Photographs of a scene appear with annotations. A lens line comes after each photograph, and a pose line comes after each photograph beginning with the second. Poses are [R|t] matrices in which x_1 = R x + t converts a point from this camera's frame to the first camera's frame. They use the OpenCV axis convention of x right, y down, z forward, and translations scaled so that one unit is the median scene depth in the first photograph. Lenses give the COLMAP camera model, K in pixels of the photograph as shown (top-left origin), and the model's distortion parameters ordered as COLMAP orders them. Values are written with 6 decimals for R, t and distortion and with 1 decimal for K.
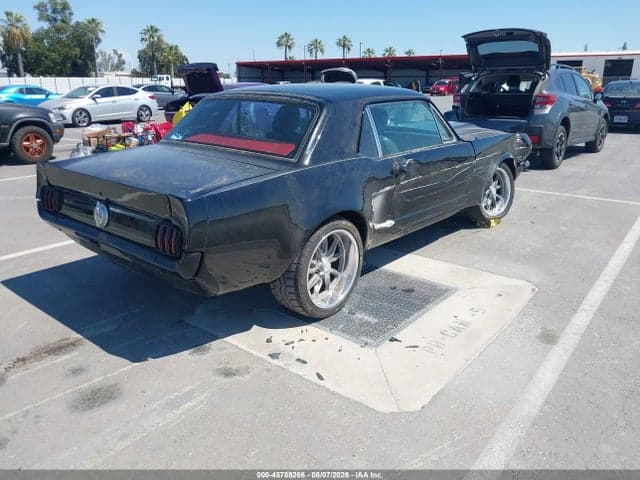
lens RADIAL K [[510.9, 0, 325.2], [0, 510.9, 239.0], [0, 0, 1]] dist [-0.001091, -0.005943]
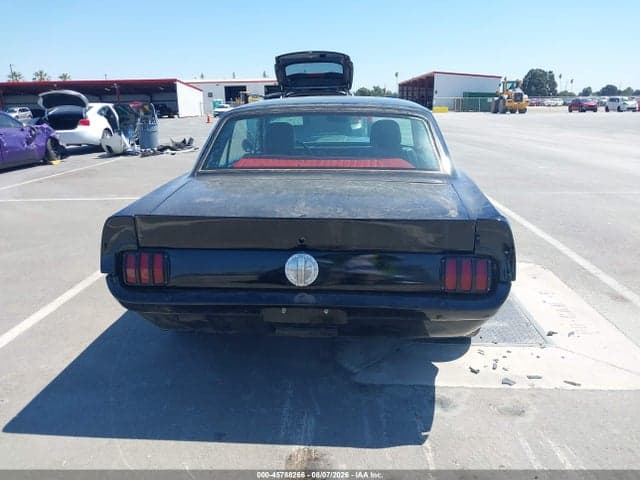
lens RADIAL K [[510.9, 0, 323.2], [0, 510.9, 240.4], [0, 0, 1]] dist [-0.001091, -0.005943]
pose [[0.814513, -0.161620, 0.557178, -0.279111], [0.185715, 0.982511, 0.013507, -0.031665], [-0.549616, 0.092475, 0.830283, 0.130872]]
